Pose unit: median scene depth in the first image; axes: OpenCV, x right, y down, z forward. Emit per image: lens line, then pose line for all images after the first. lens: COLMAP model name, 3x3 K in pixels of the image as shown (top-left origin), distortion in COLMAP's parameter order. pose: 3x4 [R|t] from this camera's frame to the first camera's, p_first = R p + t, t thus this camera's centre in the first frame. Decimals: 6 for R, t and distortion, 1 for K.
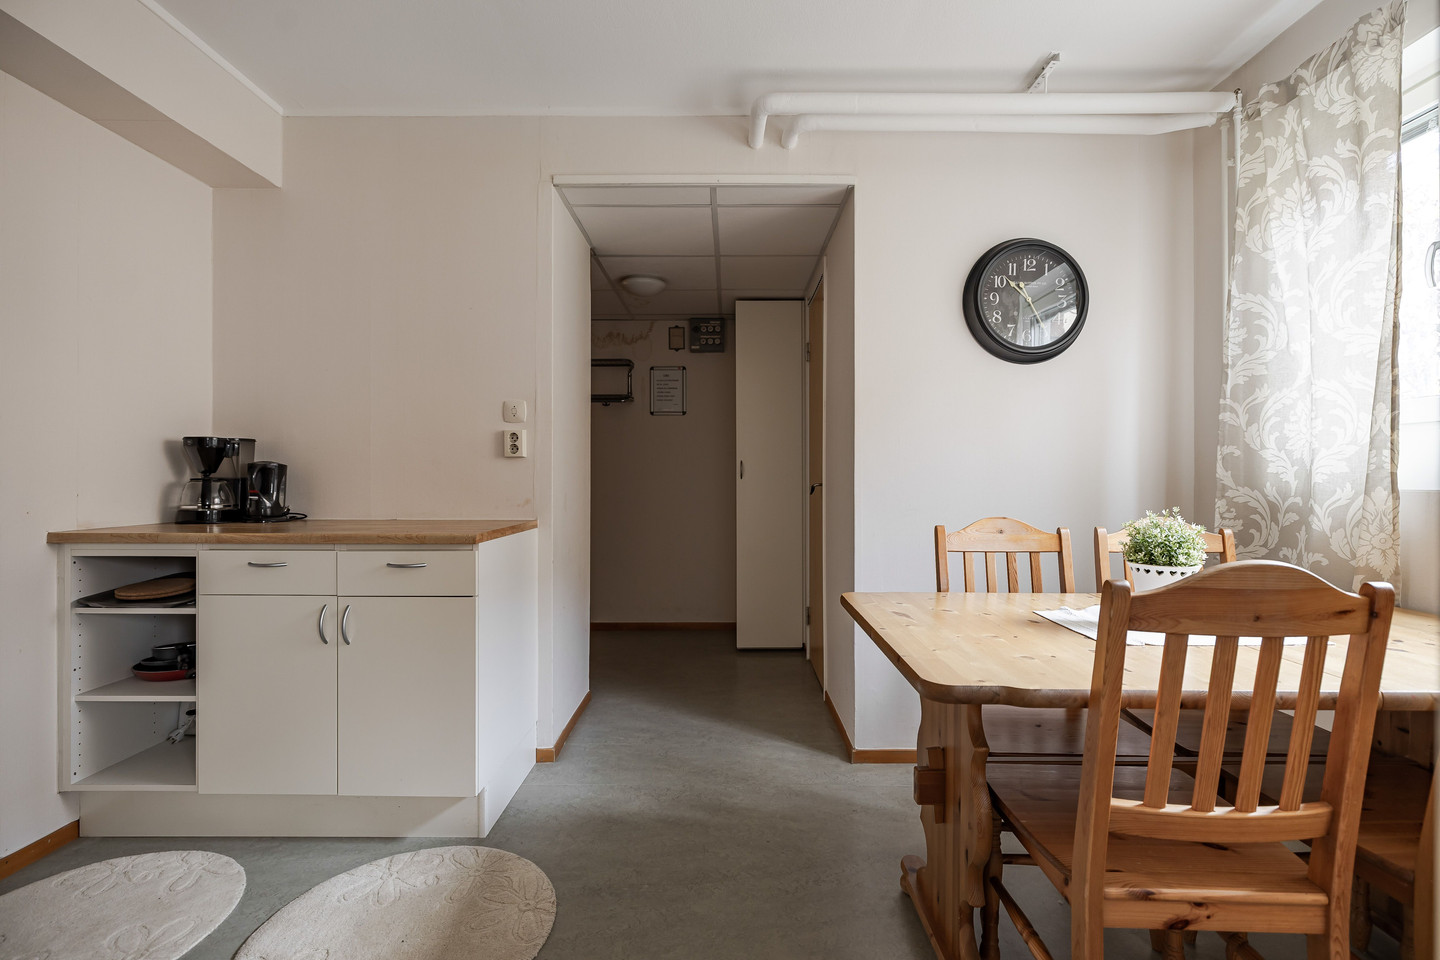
lens RADIAL K [[663.5, 0, 728.9], [0, 663.5, 477.0], [0, 0, 1]] dist [-0.003537, 0.000594]
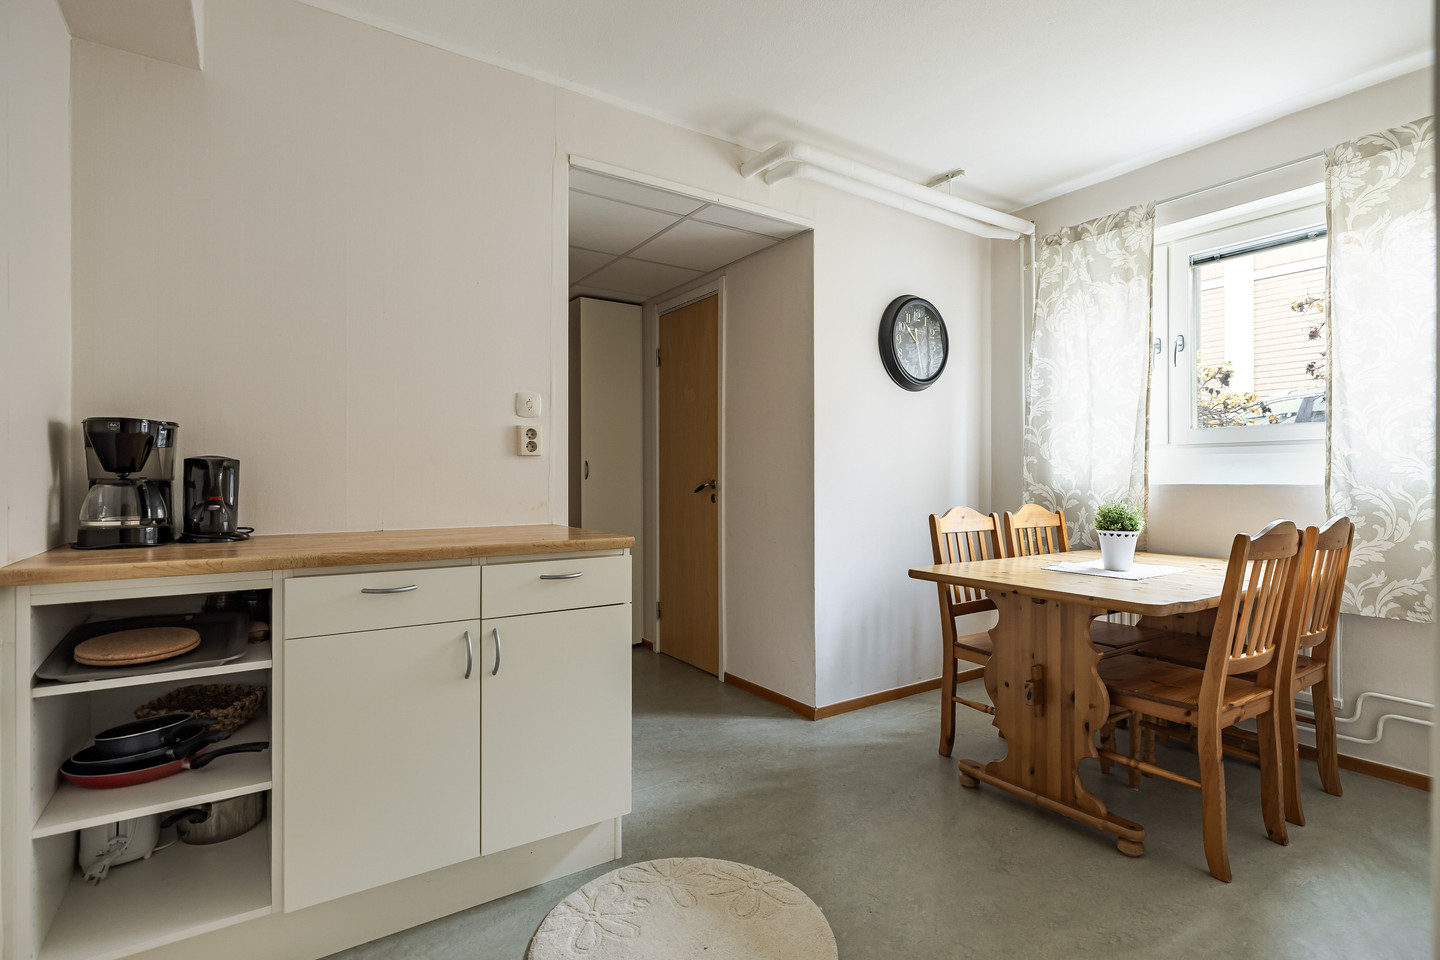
lens RADIAL K [[685.2, 0, 715.7], [0, 685.2, 476.4], [0, 0, 1]] dist [0.002727, 0.000420]
pose [[0.833392, -0.000298, 0.552682, -0.736650], [0.000599, 1.000000, -0.000365, -0.001402], [-0.552682, 0.000635, 0.833392, 0.096815]]
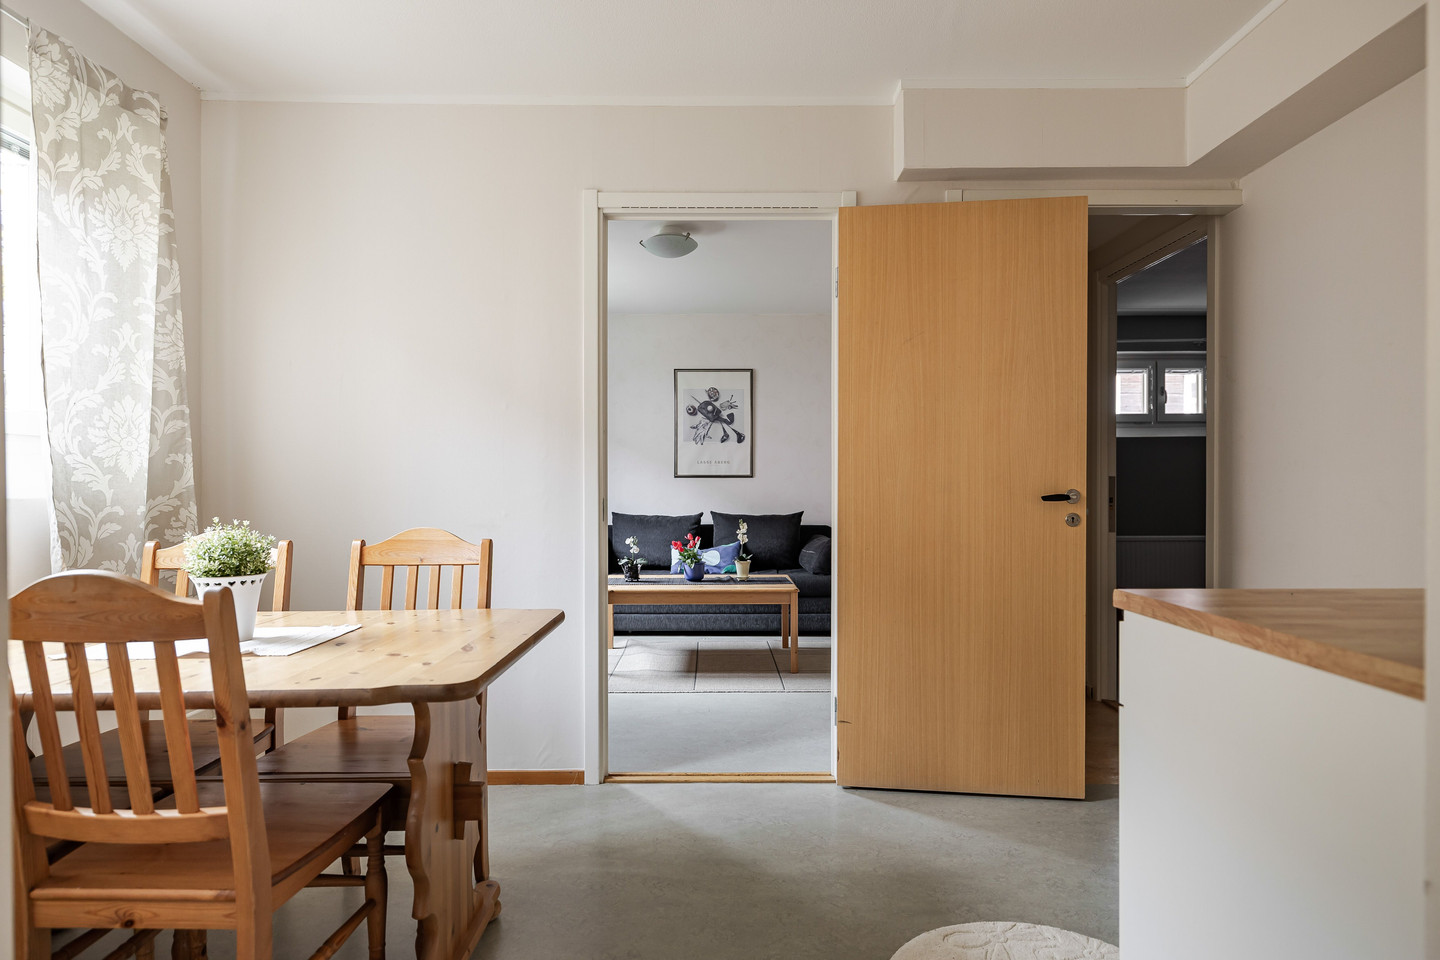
lens RADIAL K [[807.5, 0, 726.5], [0, 807.5, 488.7], [0, 0, 1]] dist [0.002892, 0.000331]
pose [[-0.999947, -0.000196, -0.010306, -0.044980], [-0.000249, 0.999987, 0.005169, -0.003471], [0.010305, 0.005171, -0.999934, 1.482628]]
